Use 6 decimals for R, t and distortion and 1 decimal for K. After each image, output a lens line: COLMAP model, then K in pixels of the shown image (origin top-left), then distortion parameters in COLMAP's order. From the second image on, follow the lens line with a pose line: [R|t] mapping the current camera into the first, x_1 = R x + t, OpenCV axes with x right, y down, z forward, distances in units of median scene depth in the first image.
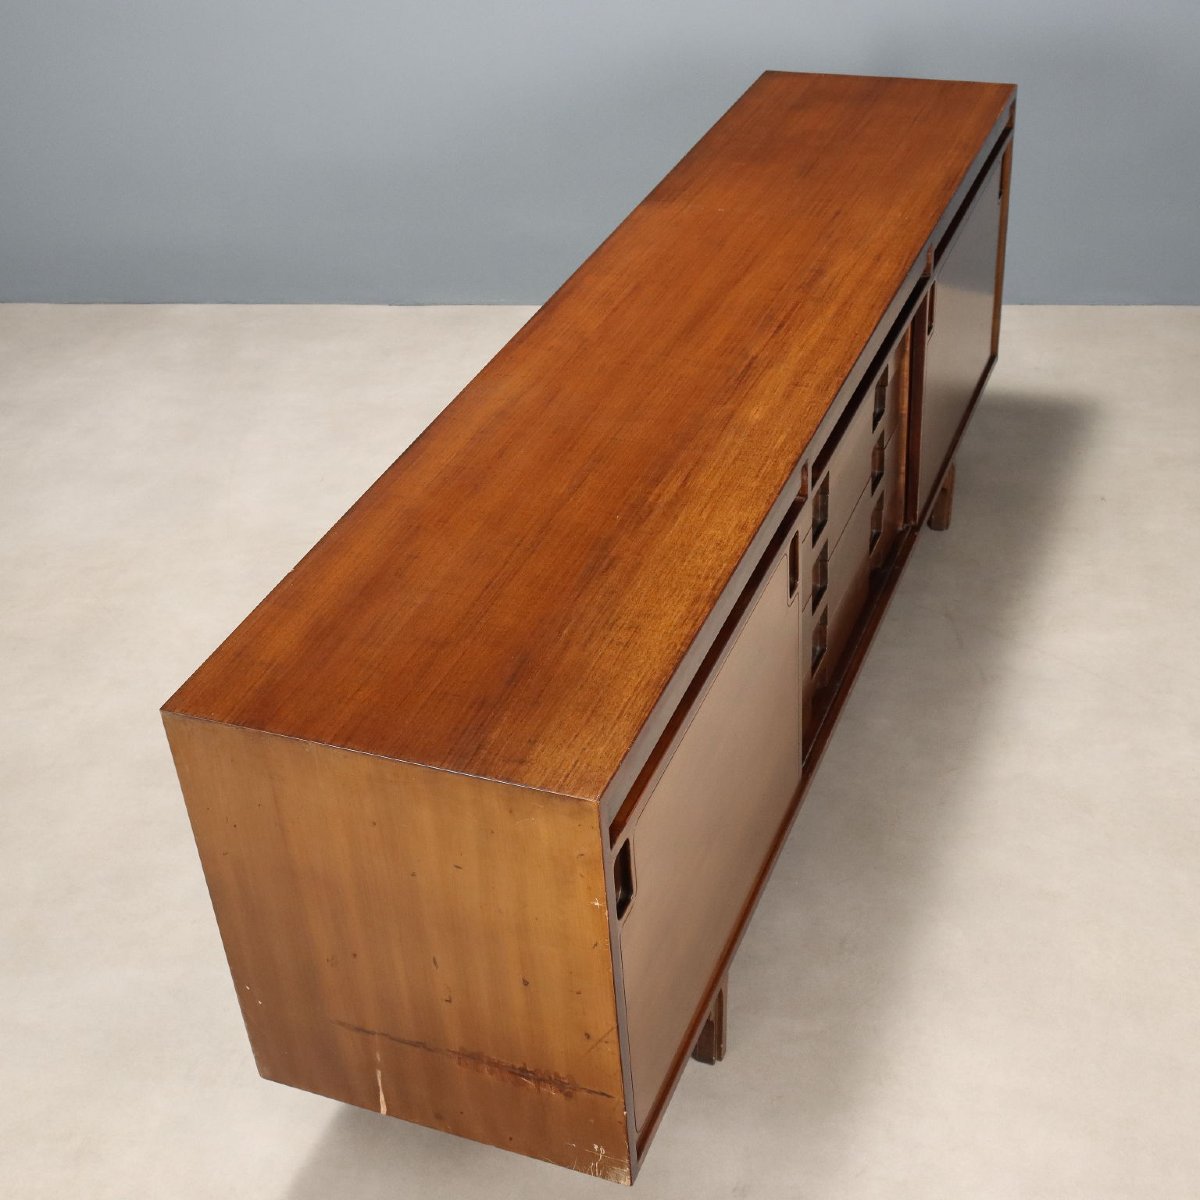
lens RADIAL K [[1698.8, 0, 600.0], [0, 1698.8, 599.9], [0, 0, 1]] dist [-0.005192, 0.000000]
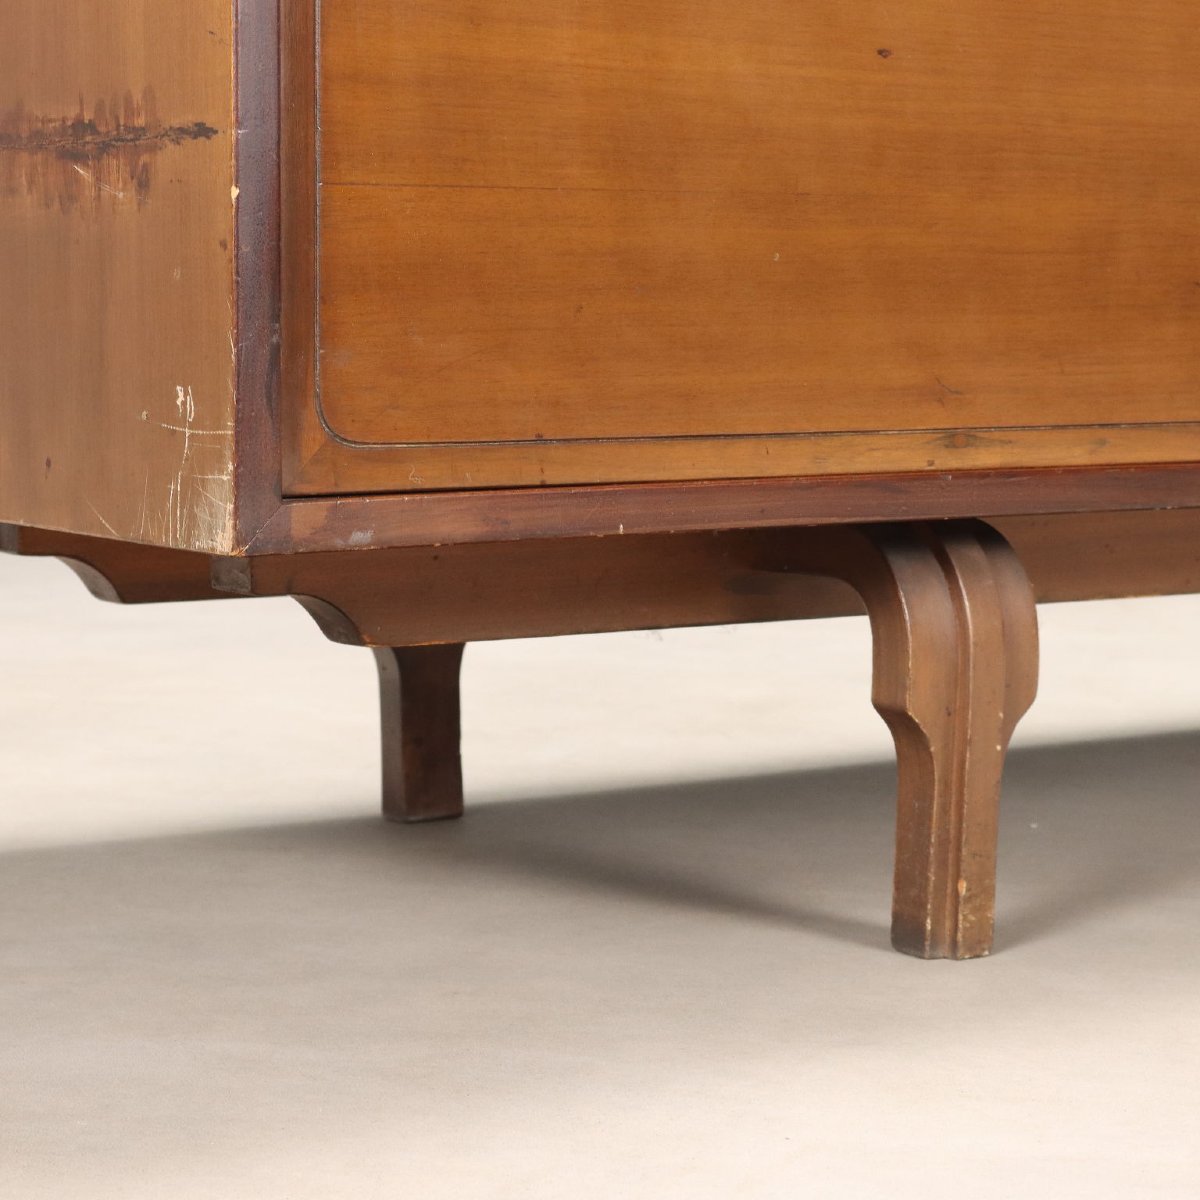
lens RADIAL K [[3436.5, 0, 599.1], [0, 3436.5, 599.2], [0, 0, 1]] dist [-0.076424, 0.000000]
pose [[0.838730, 0.128241, -0.529232, 0.422601], [-0.354829, 0.865930, -0.352507, 0.567133], [0.413072, 0.483445, 0.771786, 0.555839]]
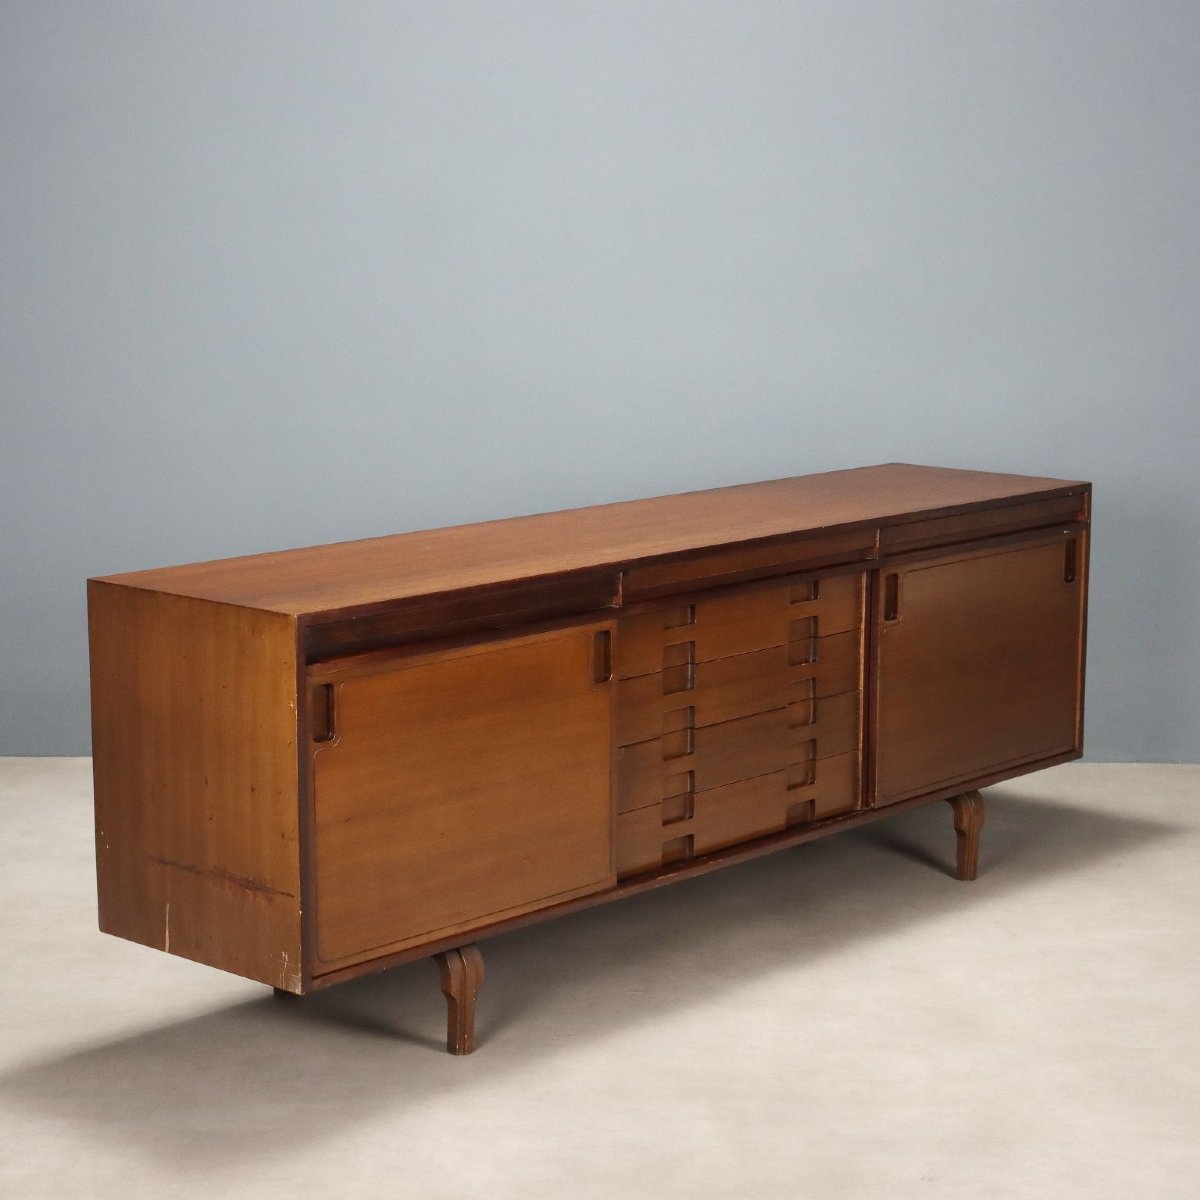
lens RADIAL K [[2642.6, 0, 599.8], [0, 2642.6, 600.1], [0, 0, 1]] dist [-0.022024, 0.000000]
pose [[0.936295, 0.126705, -0.327564, 0.888849], [-0.247344, 0.900022, -0.358860, 0.767035], [0.249346, 0.417020, 0.874026, -0.881218]]
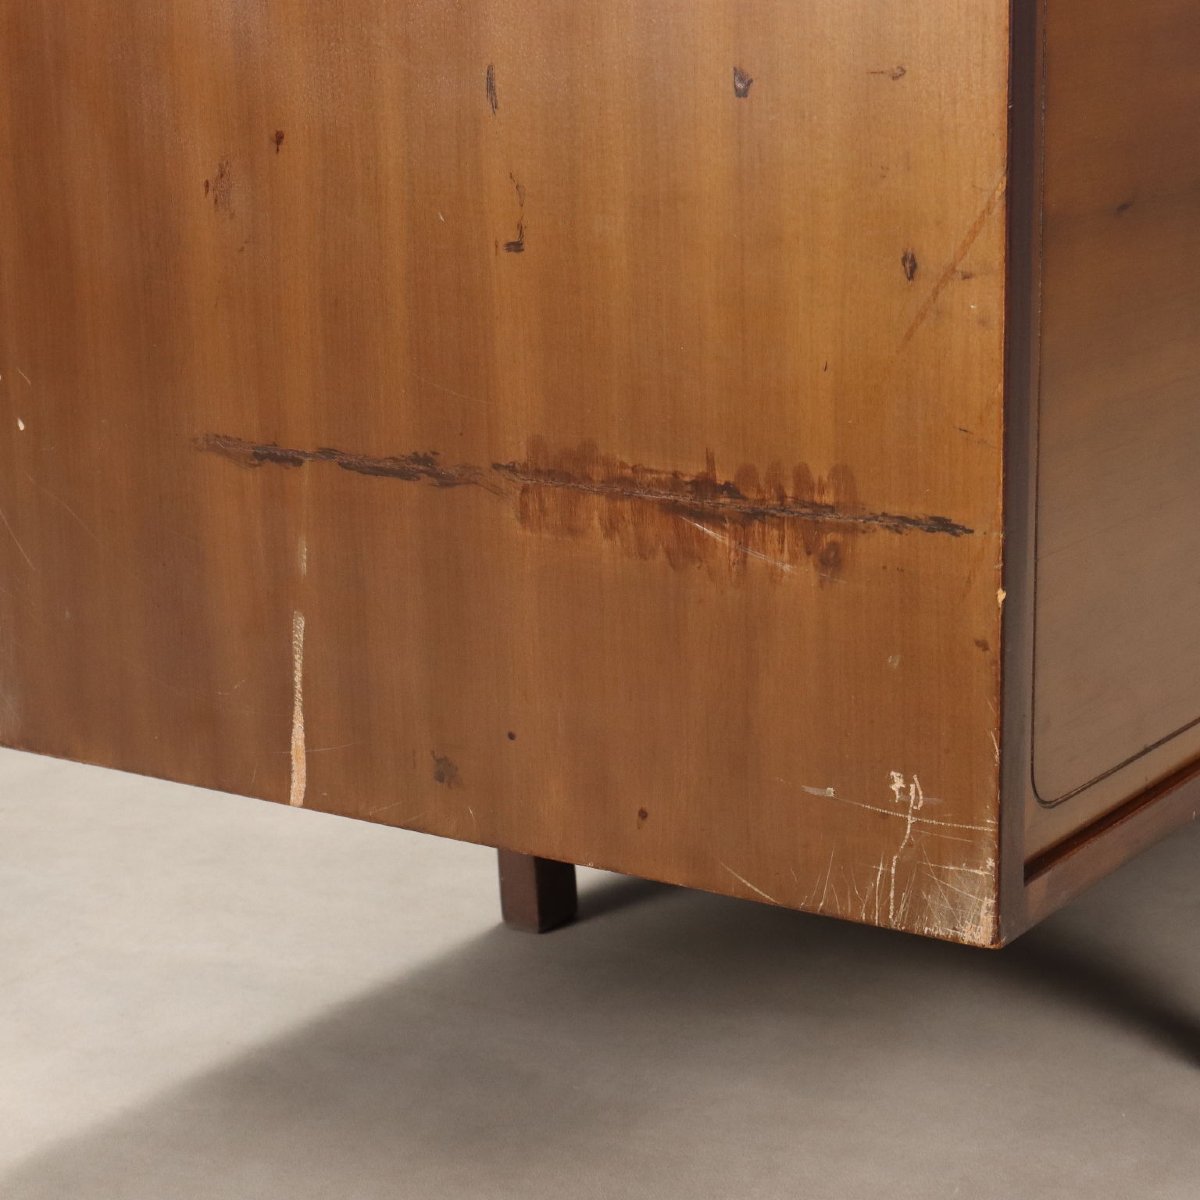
lens RADIAL K [[3077.6, 0, 601.3], [0, 3077.6, 601.8], [0, 0, 1]] dist [-0.033640, 0.000000]
pose [[0.975885, 0.100241, -0.193908, 0.052341], [-0.157988, 0.937336, -0.310549, 0.484965], [0.150628, 0.333695, 0.930569, 0.455398]]
